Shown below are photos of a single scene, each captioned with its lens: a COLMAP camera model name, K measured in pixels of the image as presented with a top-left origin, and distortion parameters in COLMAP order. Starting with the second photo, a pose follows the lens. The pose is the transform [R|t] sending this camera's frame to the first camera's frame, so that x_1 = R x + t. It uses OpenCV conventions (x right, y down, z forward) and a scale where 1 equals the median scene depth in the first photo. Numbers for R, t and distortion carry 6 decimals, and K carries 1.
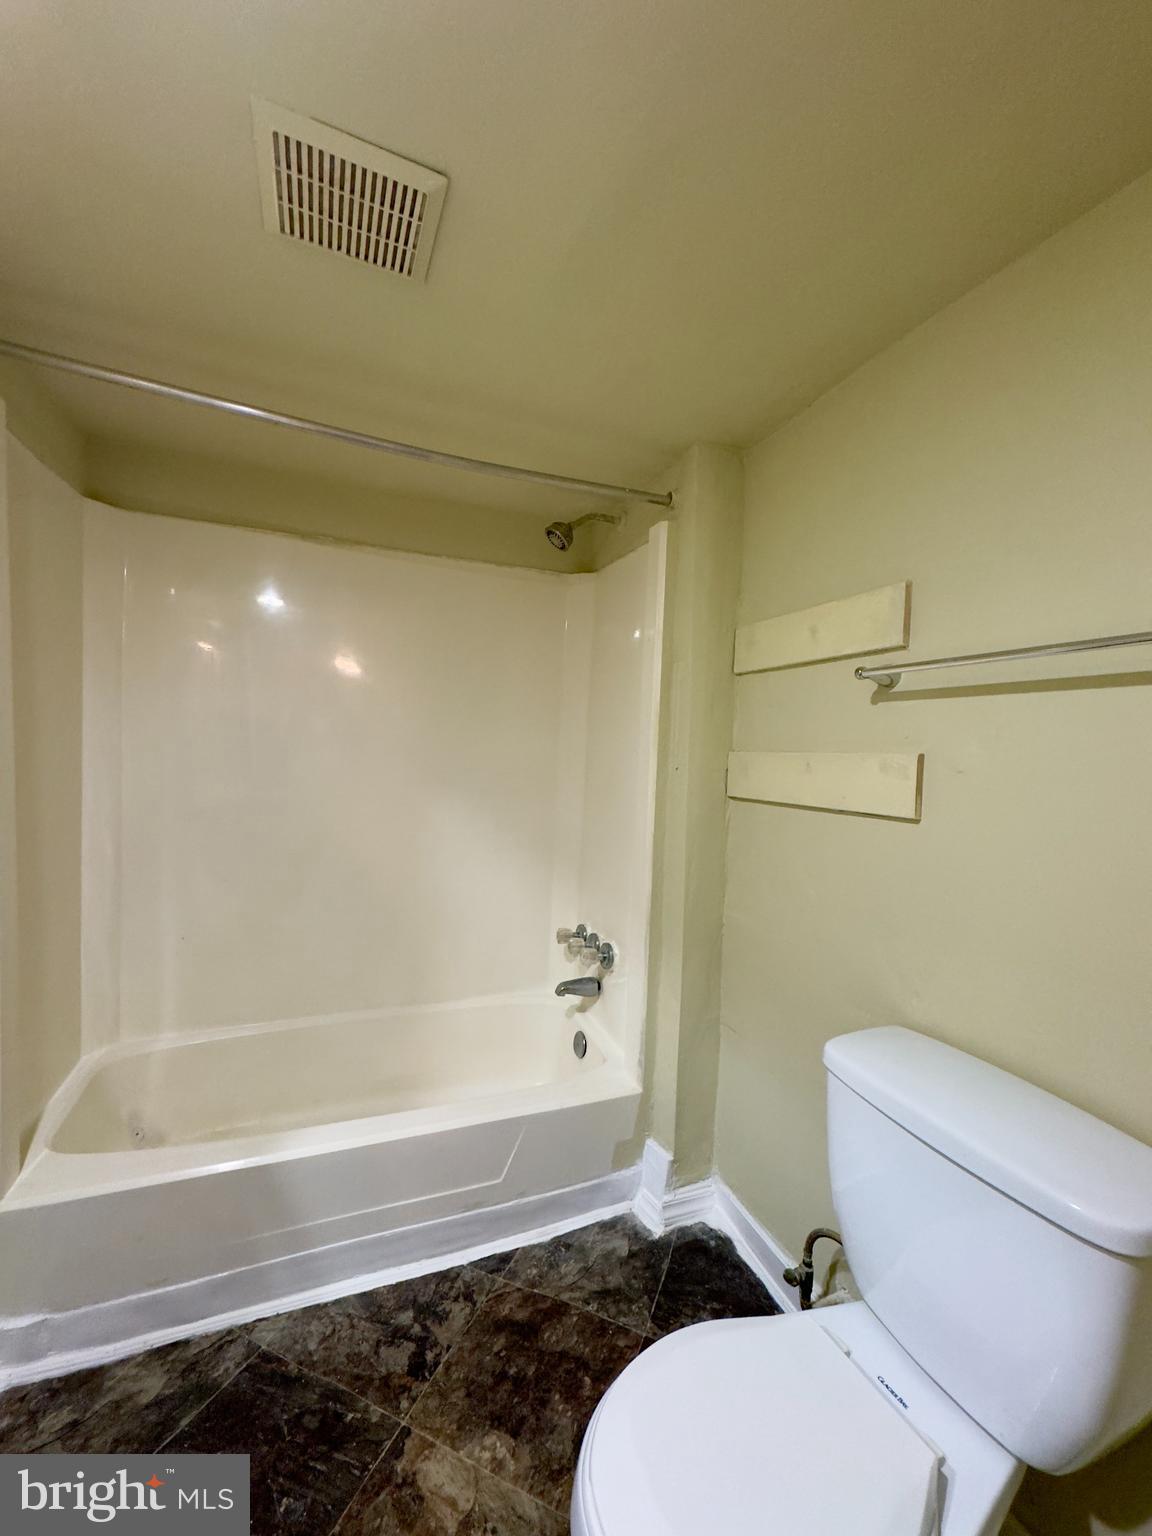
lens RADIAL K [[605.3, 0, 576.0], [0, 605.3, 768.0], [0, 0, 1]] dist [-0.002410, 0.000585]
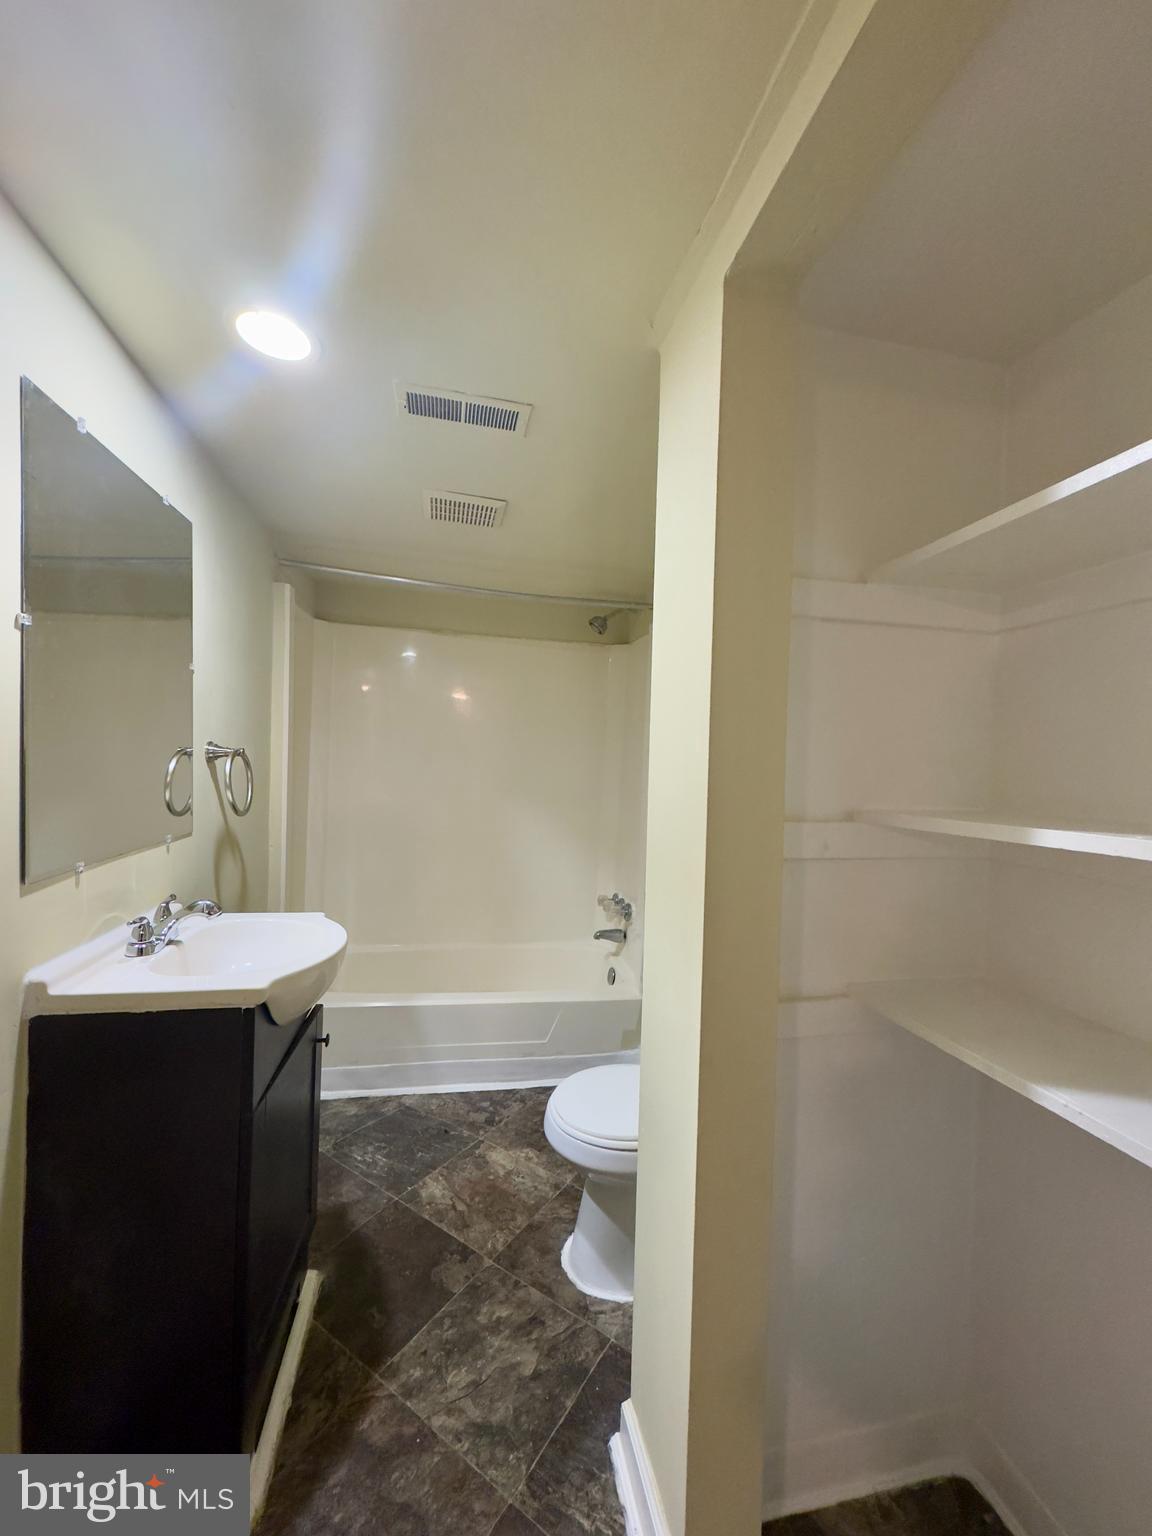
lens RADIAL K [[605.3, 0, 576.0], [0, 605.3, 768.0], [0, 0, 1]] dist [-0.002410, 0.000585]
pose [[0.984277, 0.006113, -0.176529, 0.264617], [-0.011877, 0.999430, -0.031613, 0.020517], [0.176235, 0.033212, 0.983788, -0.659709]]
